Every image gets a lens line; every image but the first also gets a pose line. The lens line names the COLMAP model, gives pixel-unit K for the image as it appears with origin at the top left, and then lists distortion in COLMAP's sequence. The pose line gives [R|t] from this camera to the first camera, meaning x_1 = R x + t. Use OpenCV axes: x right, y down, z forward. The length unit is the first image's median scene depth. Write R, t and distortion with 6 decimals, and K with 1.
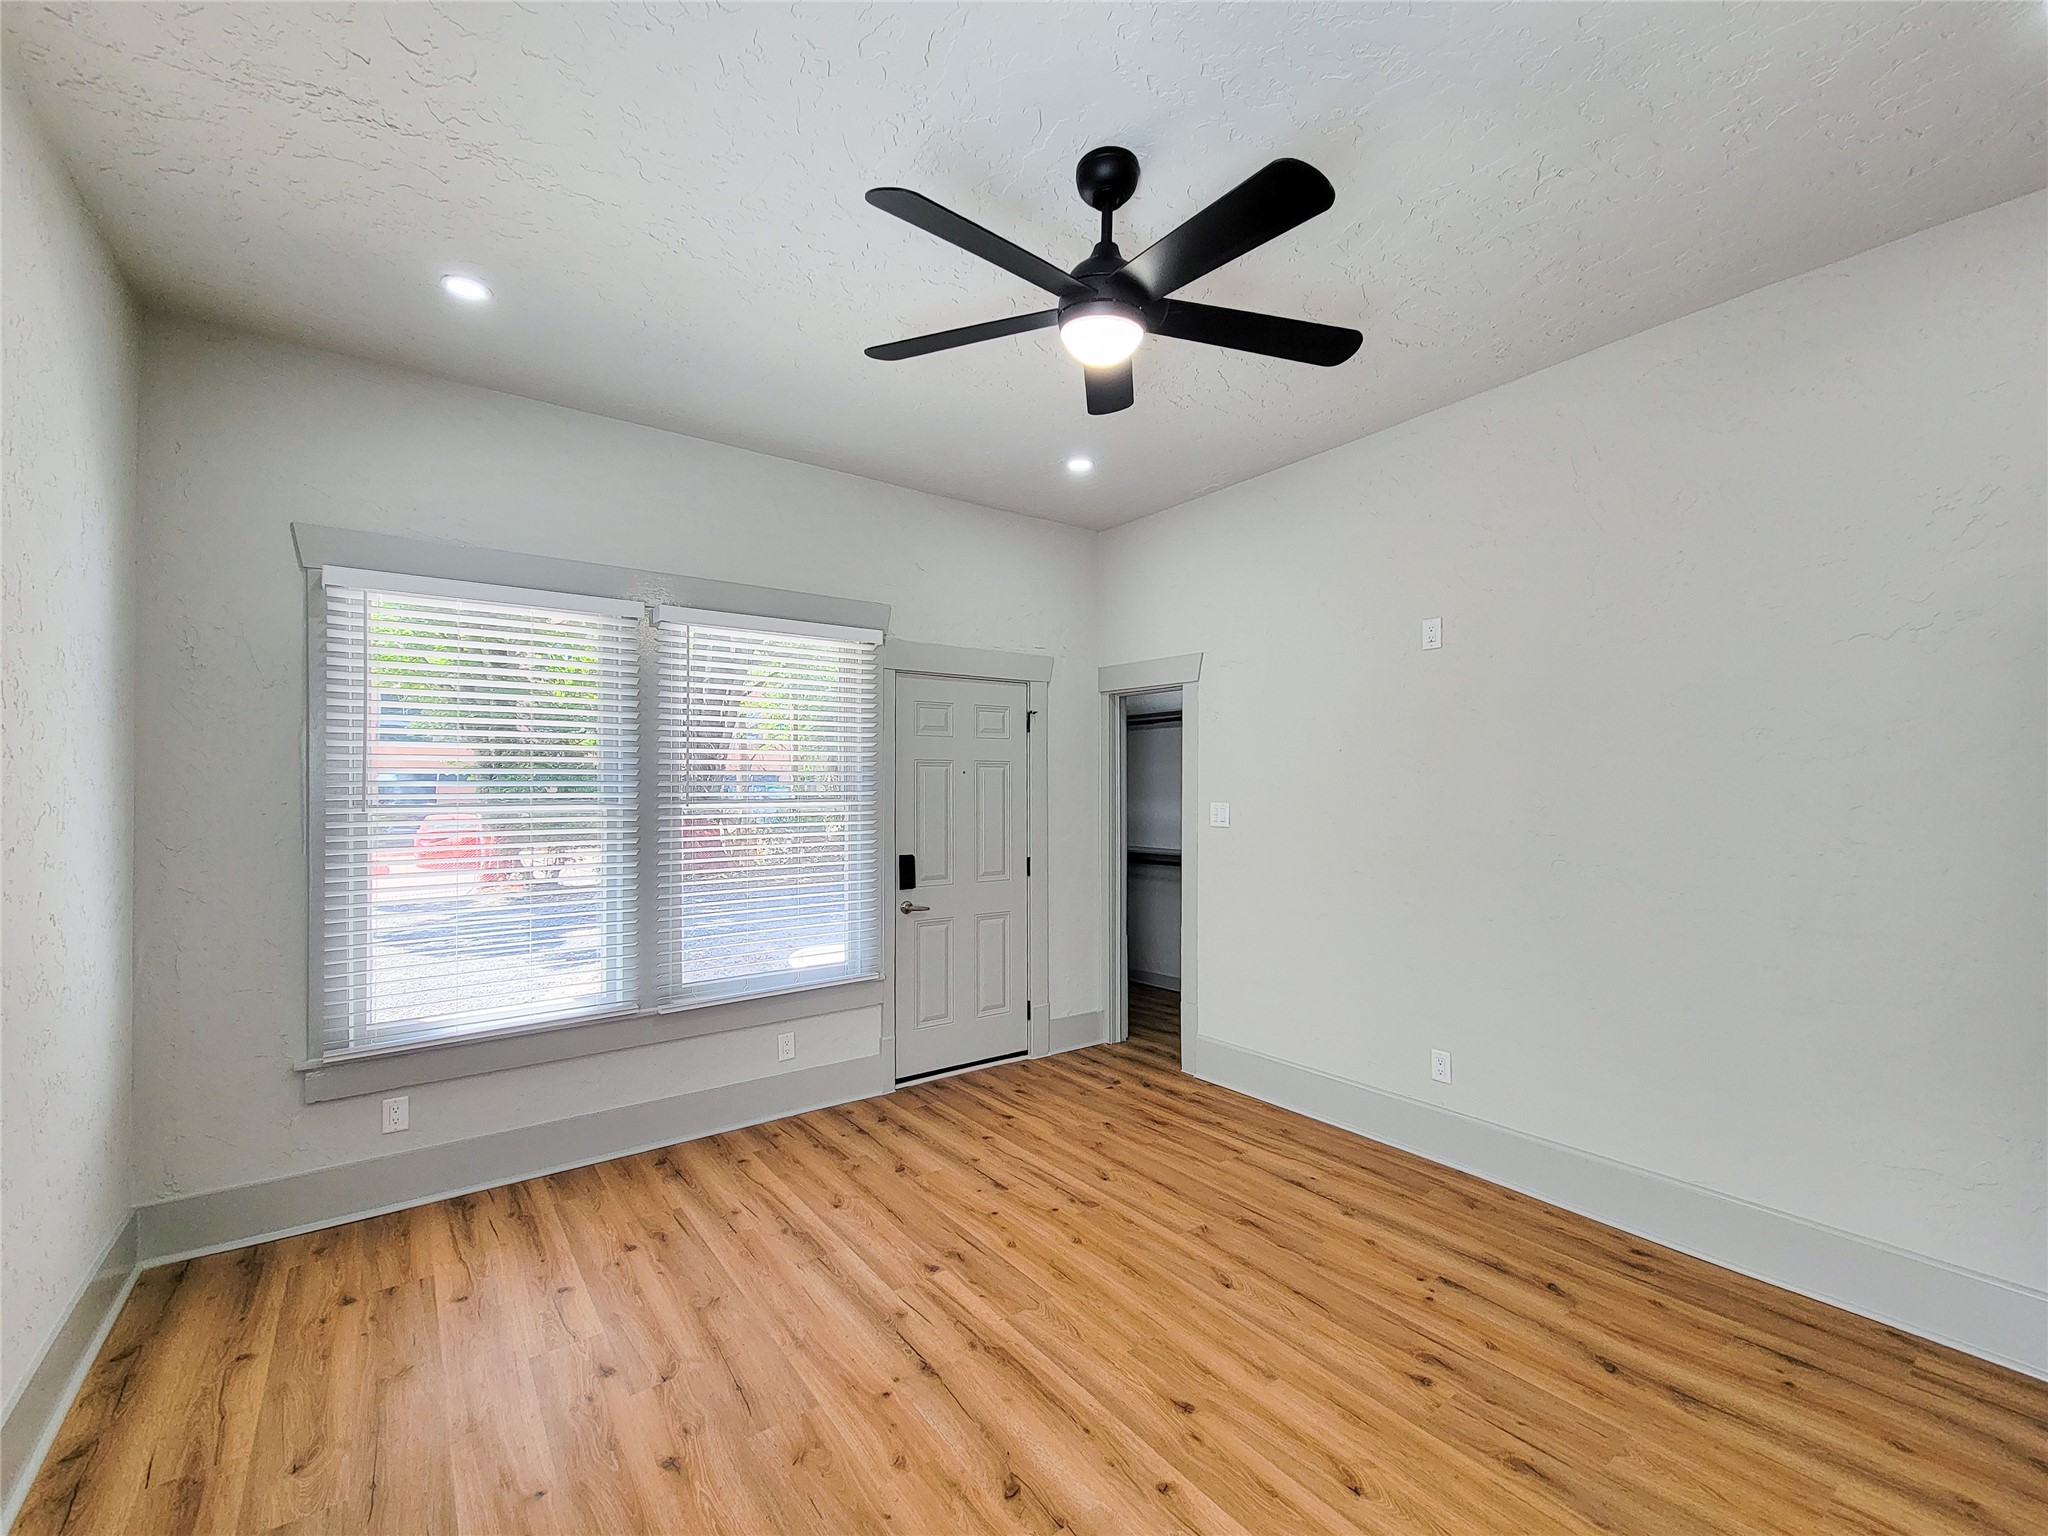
lens RADIAL K [[857.2, 0, 1024.0], [0, 857.2, 768.0], [0, 0, 1]] dist [0.002328, -0.001749]
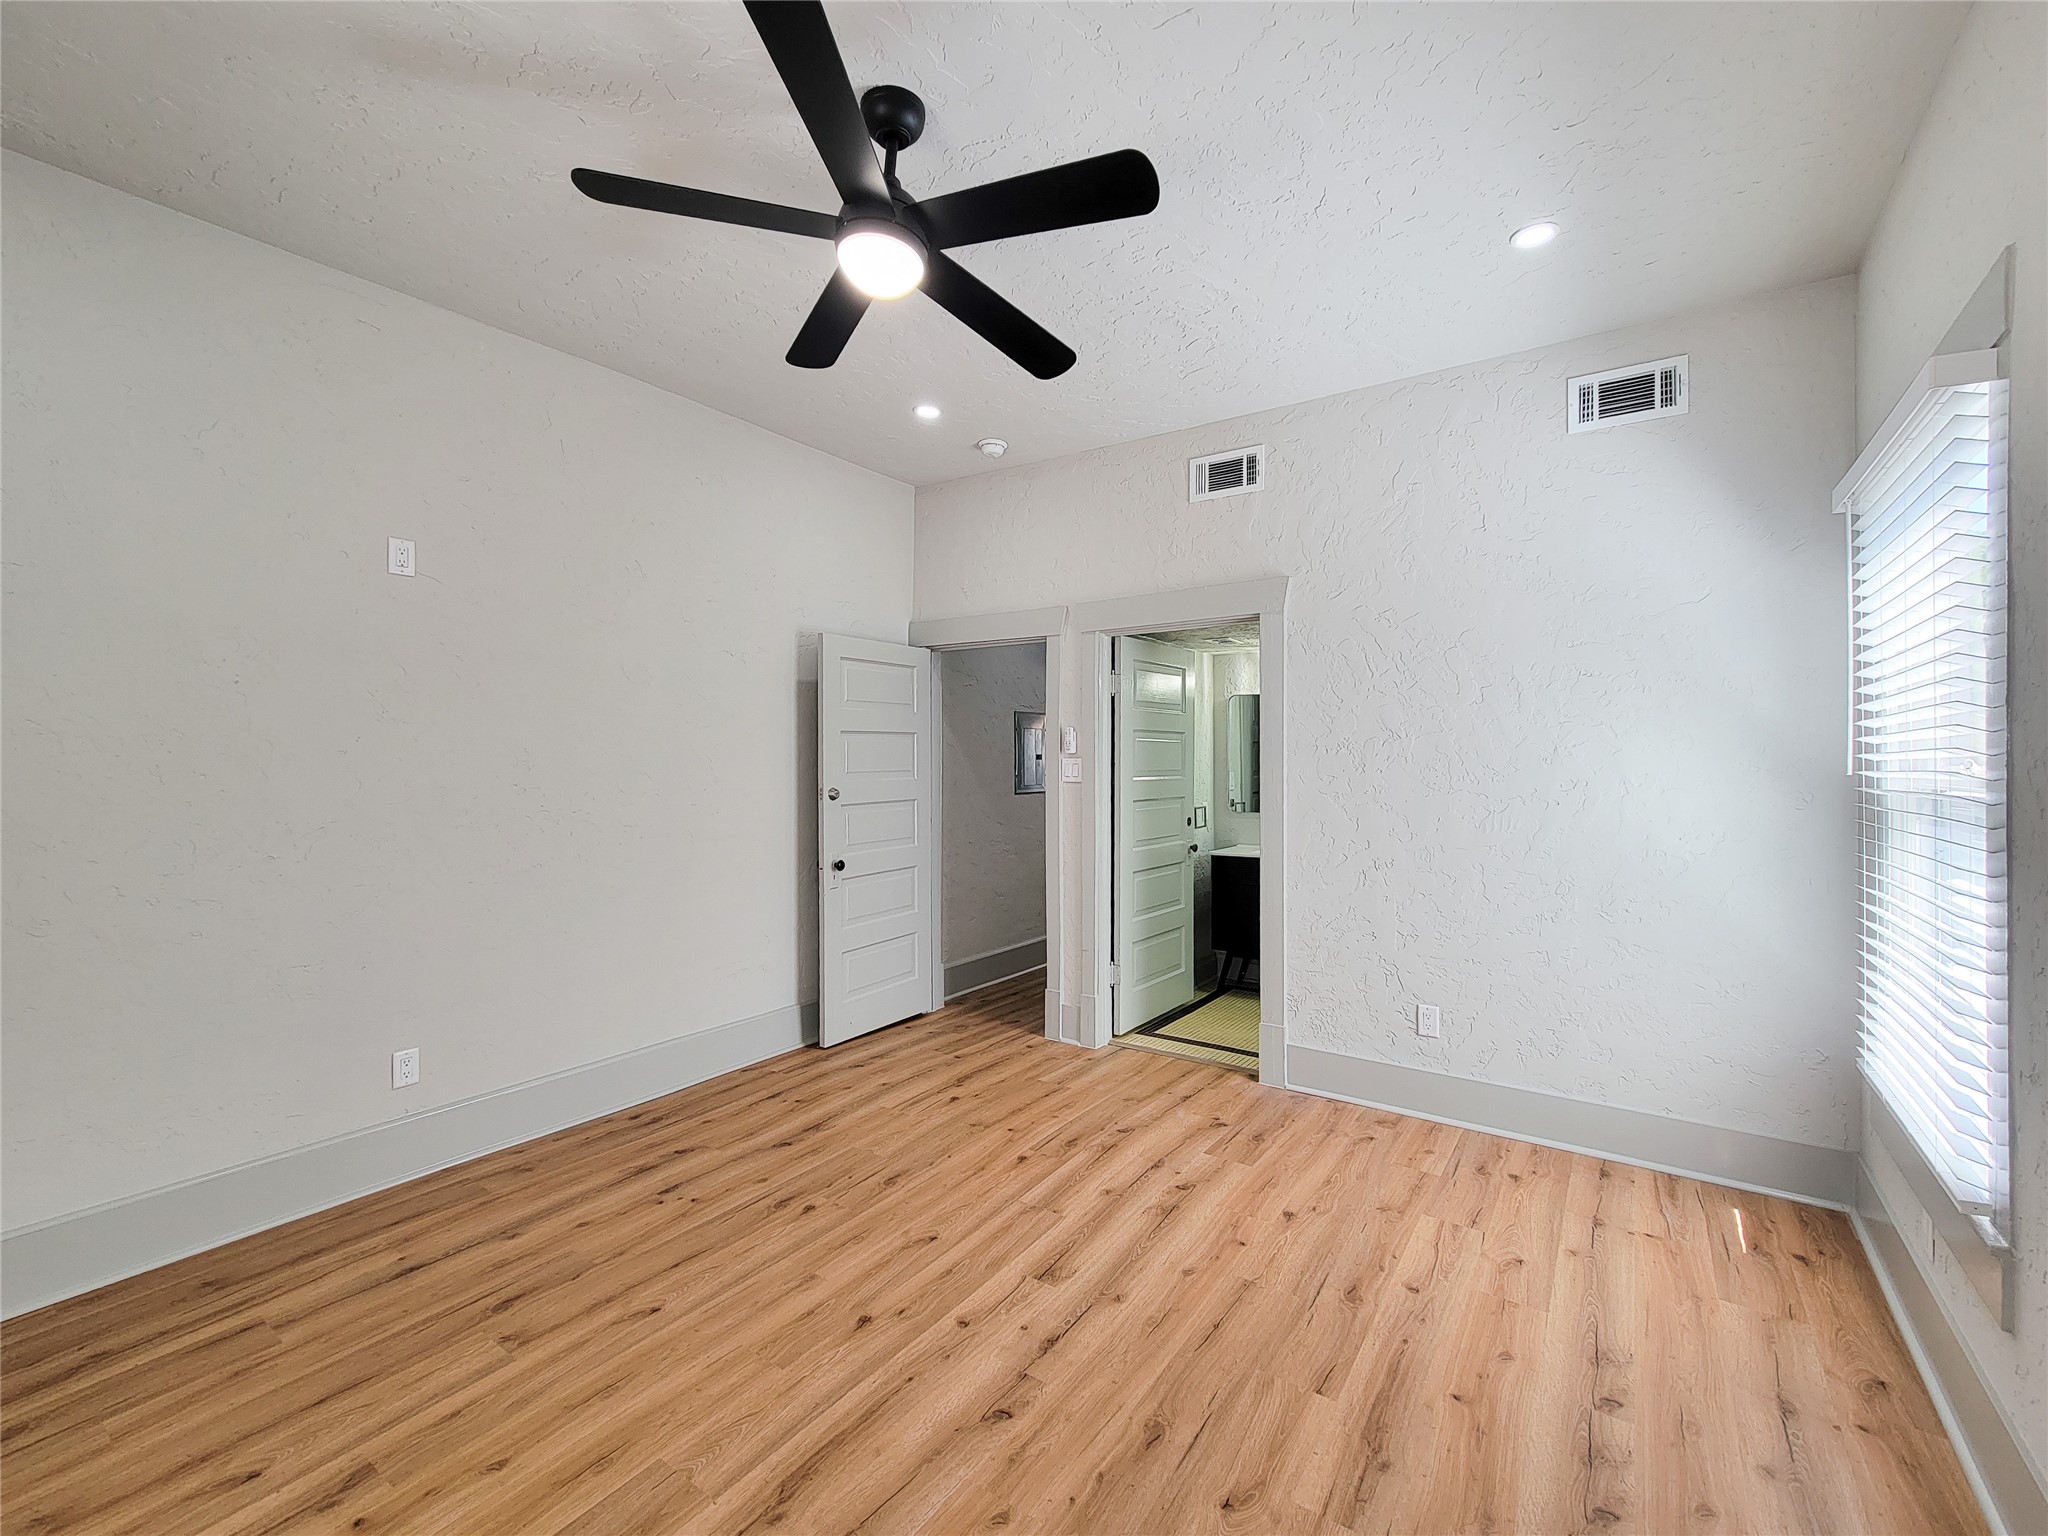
lens RADIAL K [[867.3, 0, 1044.0], [0, 867.3, 746.4], [0, 0, 1]] dist [0.002133, -0.000693]
pose [[-0.331225, 0.017779, 0.943384, -0.646795], [-0.020164, 0.999461, -0.025915, 0.046907], [-0.943336, -0.027606, -0.330688, 0.835513]]
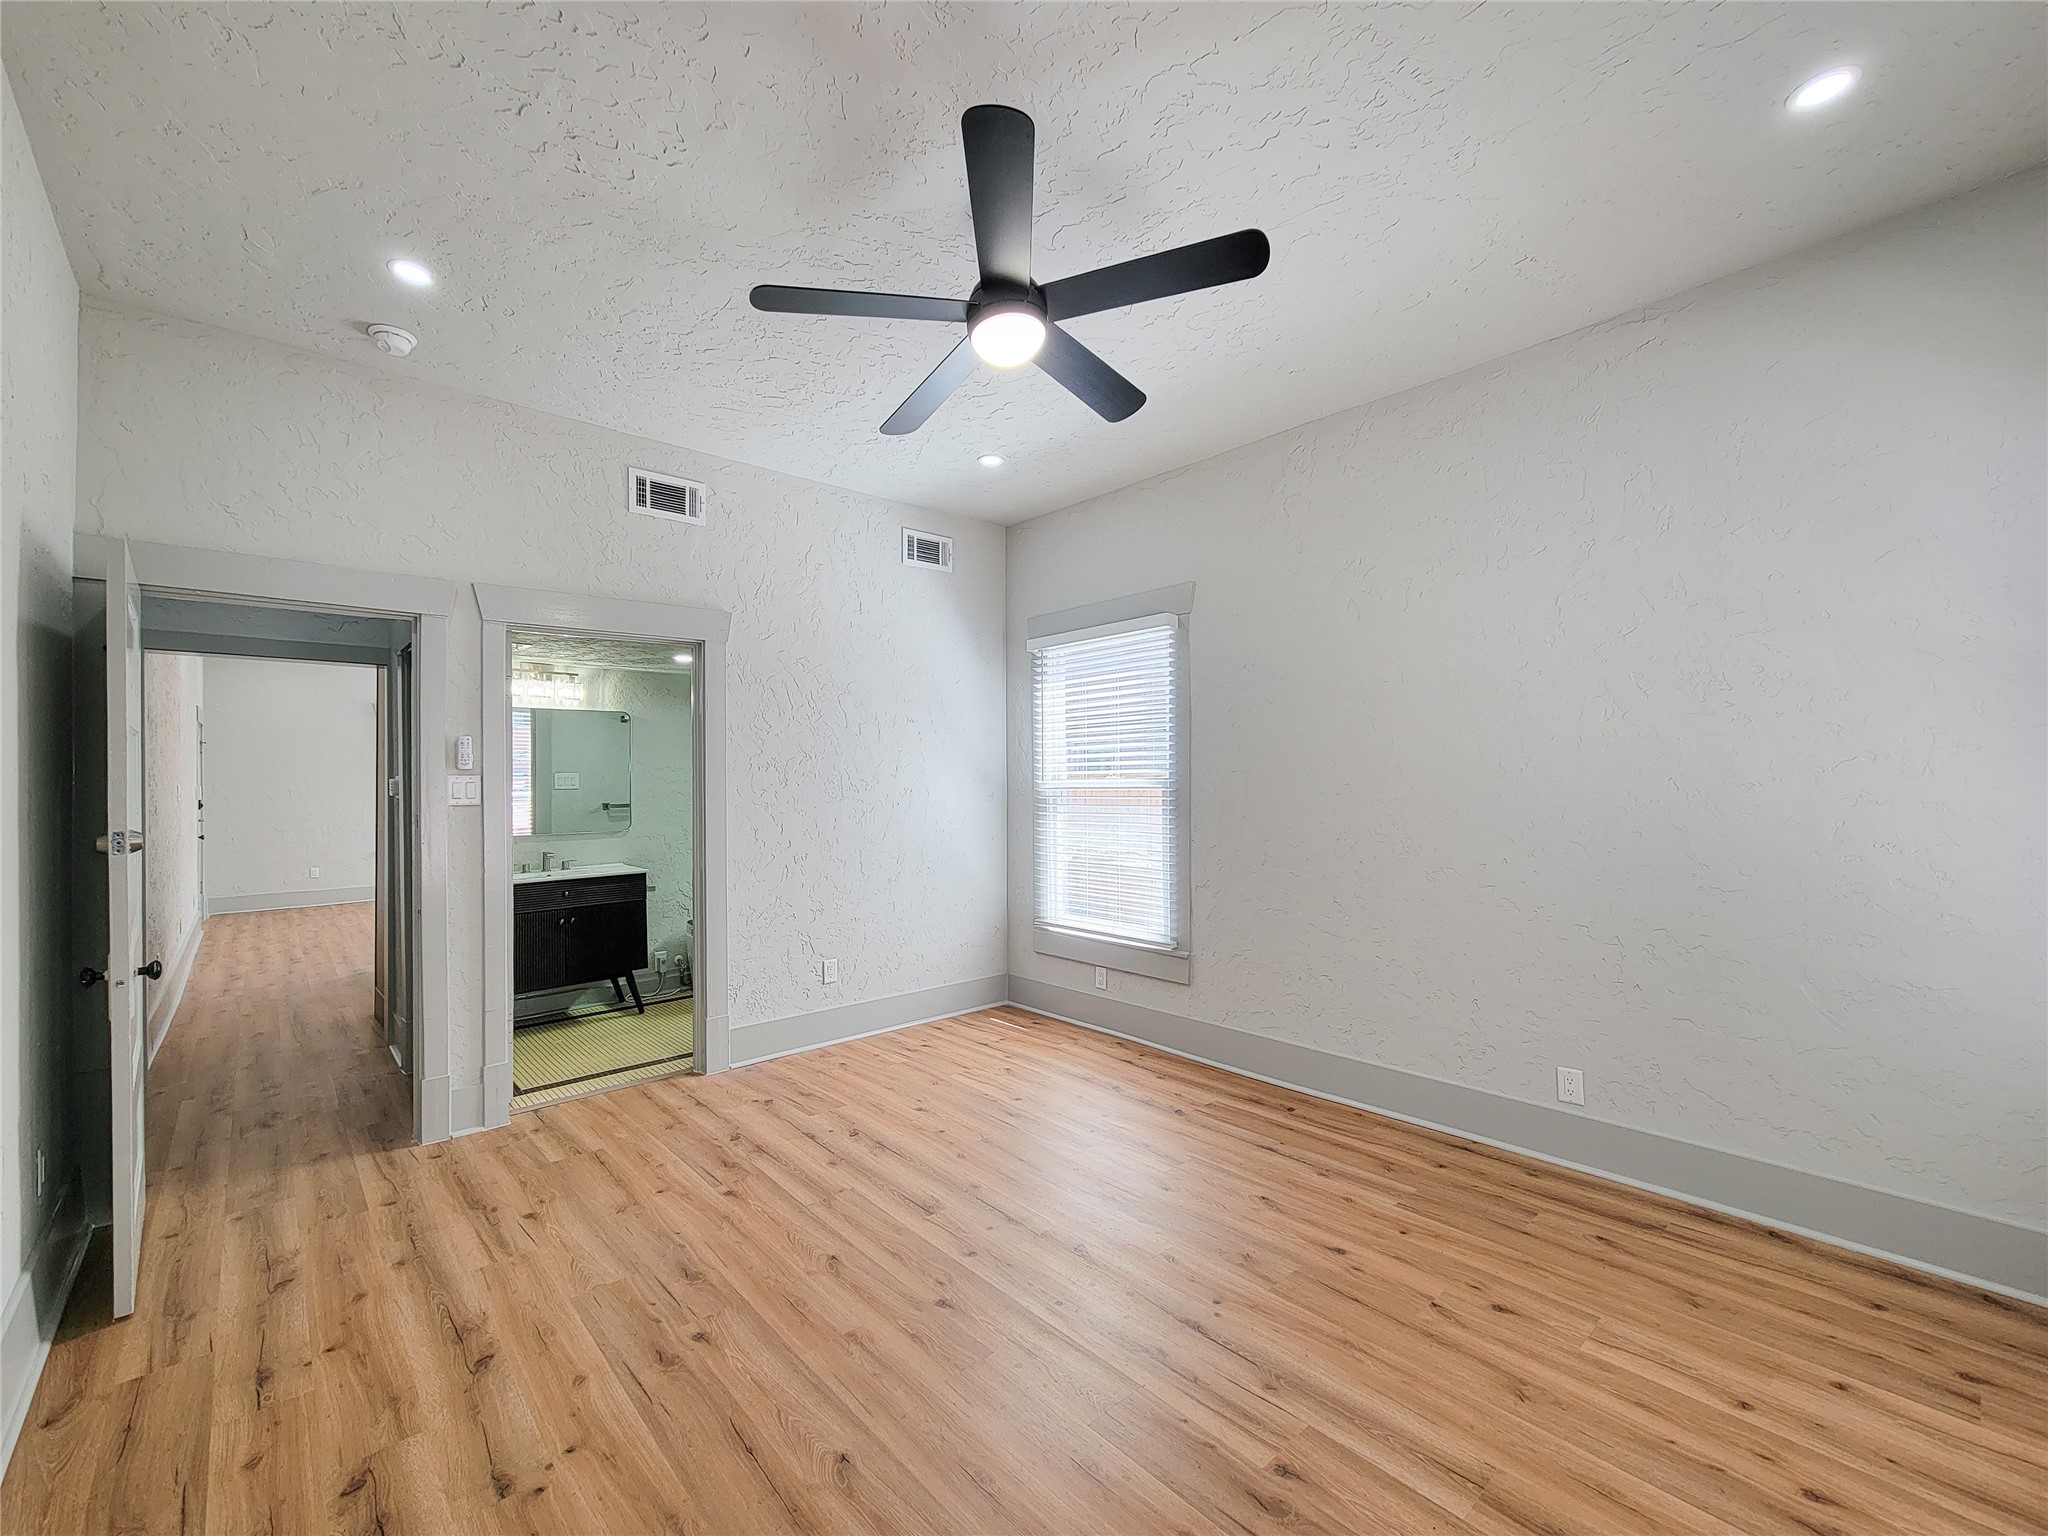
lens RADIAL K [[850.4, 0, 973.5], [0, 850.4, 771.4], [0, 0, 1]] dist [0.001223, -0.000899]
pose [[-0.998029, 0.011310, -0.061734, 0.150210], [0.013101, 0.999503, -0.028675, 0.064319], [0.061379, -0.029427, -0.997681, 1.522851]]
